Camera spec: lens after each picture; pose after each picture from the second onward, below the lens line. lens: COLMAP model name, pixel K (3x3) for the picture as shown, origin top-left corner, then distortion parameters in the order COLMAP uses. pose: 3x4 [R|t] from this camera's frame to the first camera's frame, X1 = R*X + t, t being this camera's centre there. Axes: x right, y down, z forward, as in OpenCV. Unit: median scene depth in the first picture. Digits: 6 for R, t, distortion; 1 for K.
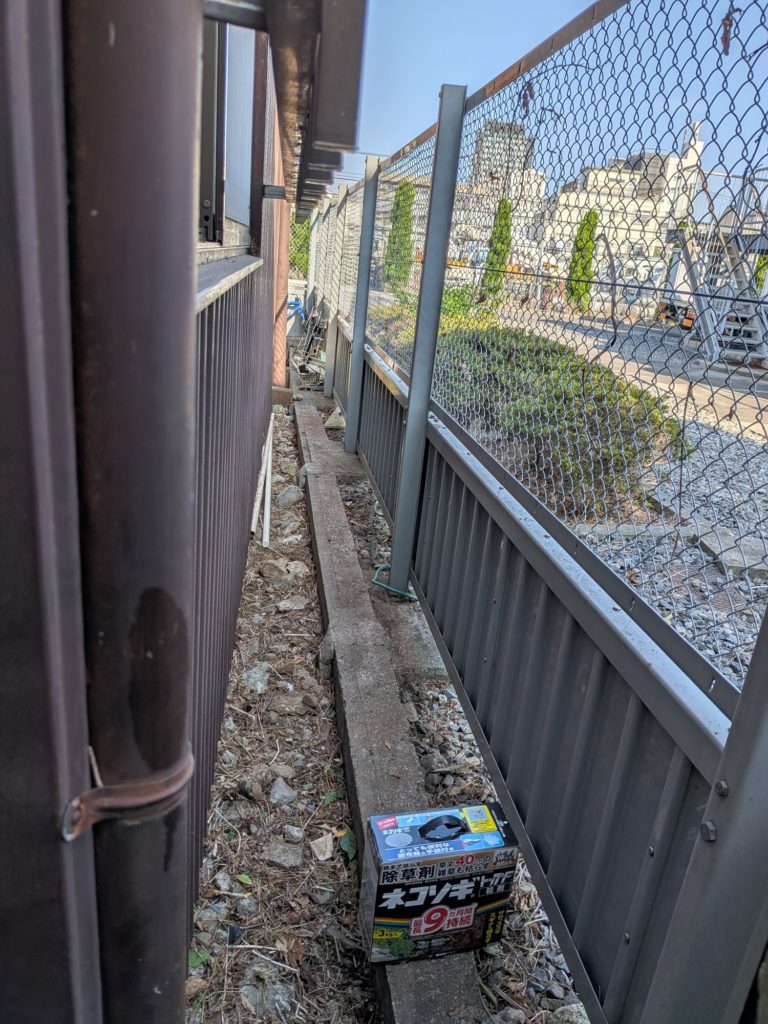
lens RADIAL K [[731.3, 0, 401.9], [0, 731.3, 513.2], [0, 0, 1]] dist [0.043467, -0.086949]
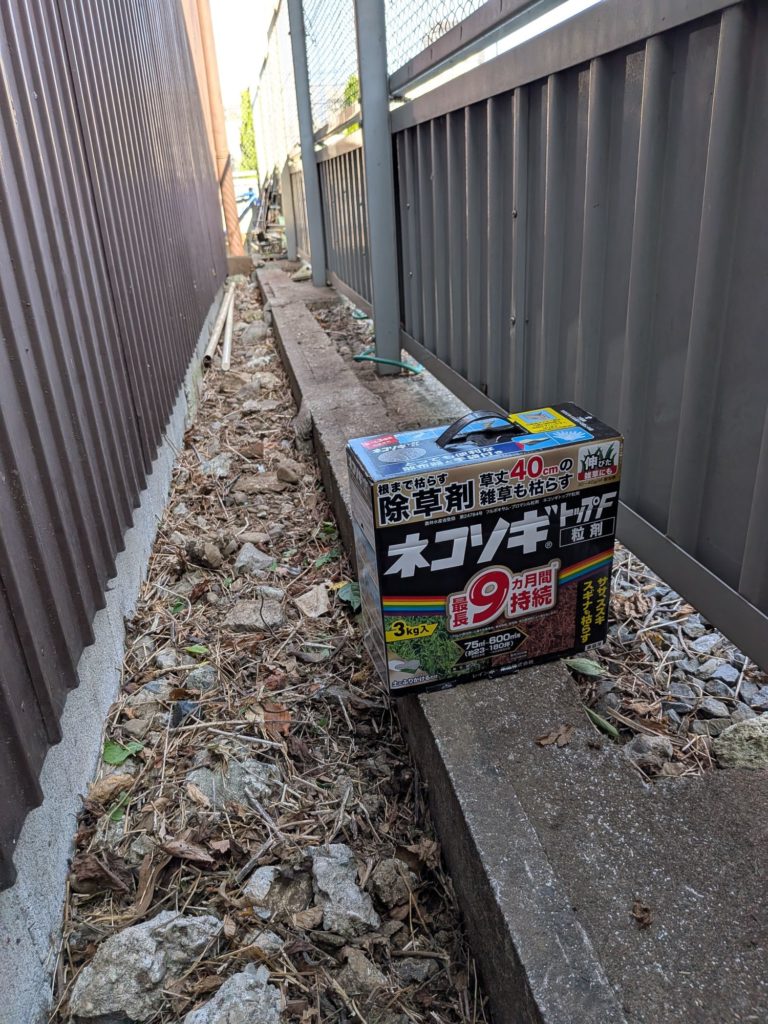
lens RADIAL K [[736.6, 0, 384.0], [0, 736.6, 512.0], [0, 0, 1]] dist [0.045798, -0.003060]
pose [[0.986621, -0.156500, -0.045685, 0.000853], [0.159628, 0.984280, 0.075573, 0.388753], [0.033139, -0.081854, 0.996093, 0.389371]]
